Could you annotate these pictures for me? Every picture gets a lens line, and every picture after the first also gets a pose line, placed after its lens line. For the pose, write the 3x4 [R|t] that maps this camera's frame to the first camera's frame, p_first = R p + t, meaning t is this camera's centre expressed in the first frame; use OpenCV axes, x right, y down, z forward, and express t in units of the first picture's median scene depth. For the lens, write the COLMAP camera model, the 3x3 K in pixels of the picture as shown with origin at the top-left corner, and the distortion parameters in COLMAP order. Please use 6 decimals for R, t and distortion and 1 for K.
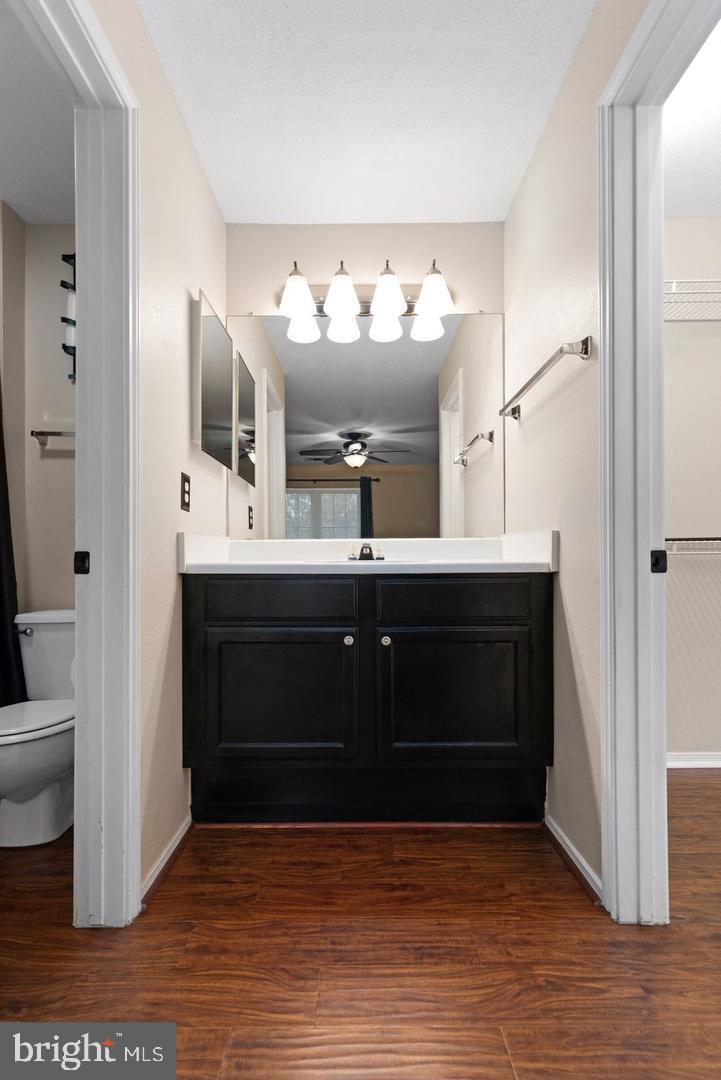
lens RADIAL K [[498.4, 0, 355.7], [0, 498.4, 558.7], [0, 0, 1]] dist [0.010722, -0.004369]
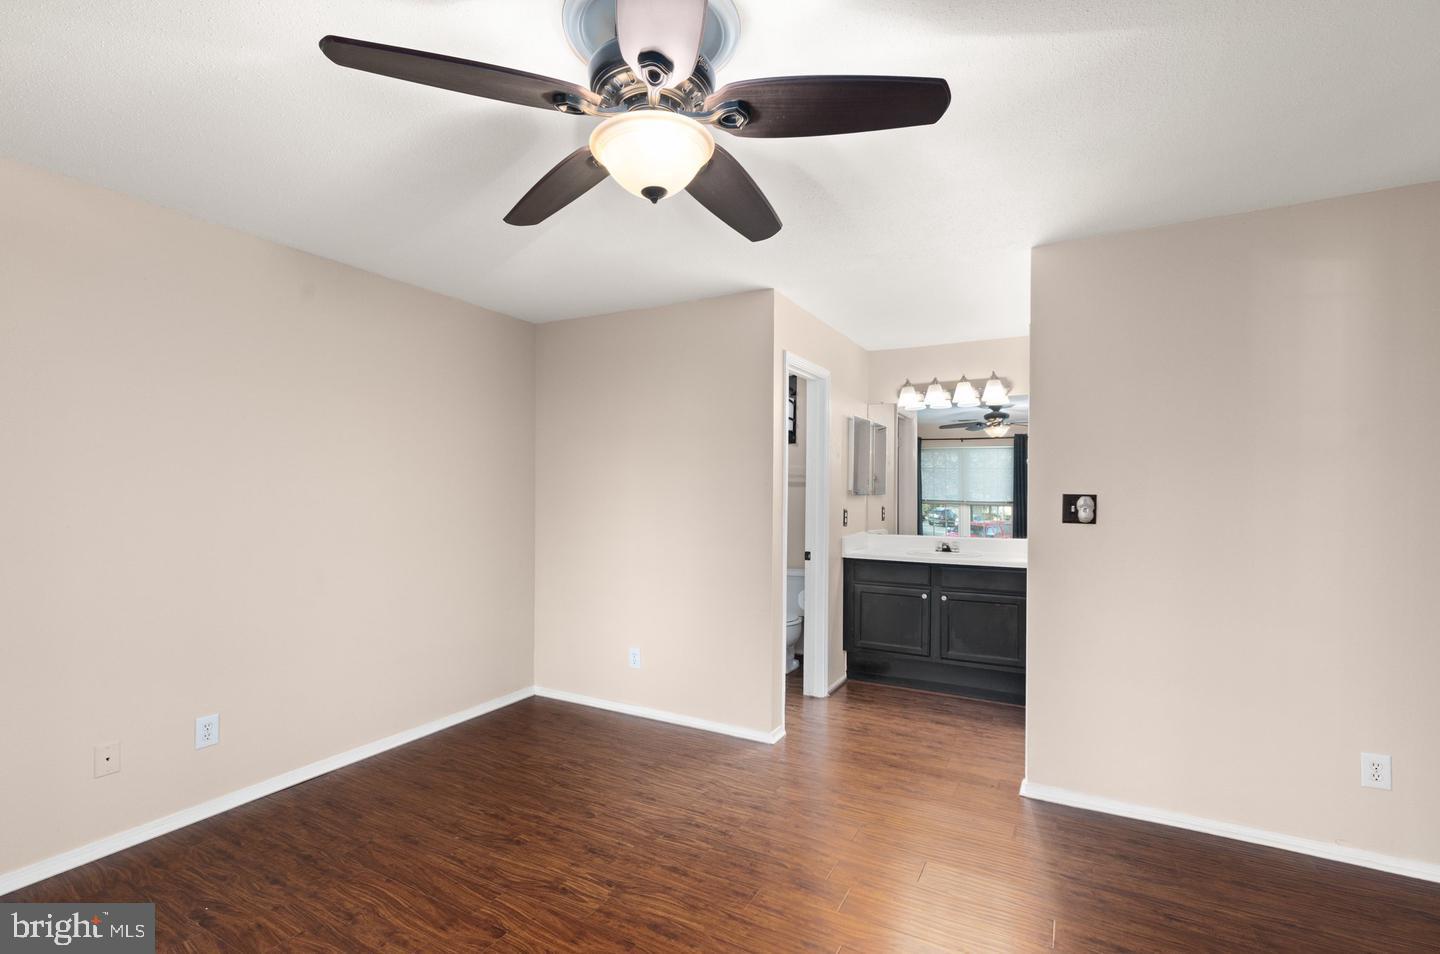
lens RADIAL K [[664.5, 0, 716.8], [0, 664.5, 486.9], [0, 0, 1]] dist [0.010722, -0.004369]
pose [[0.880095, 0.006162, -0.474757, 0.718292], [-0.010050, 0.999934, -0.005653, -0.347807], [0.474690, 0.009746, 0.880099, -2.418861]]
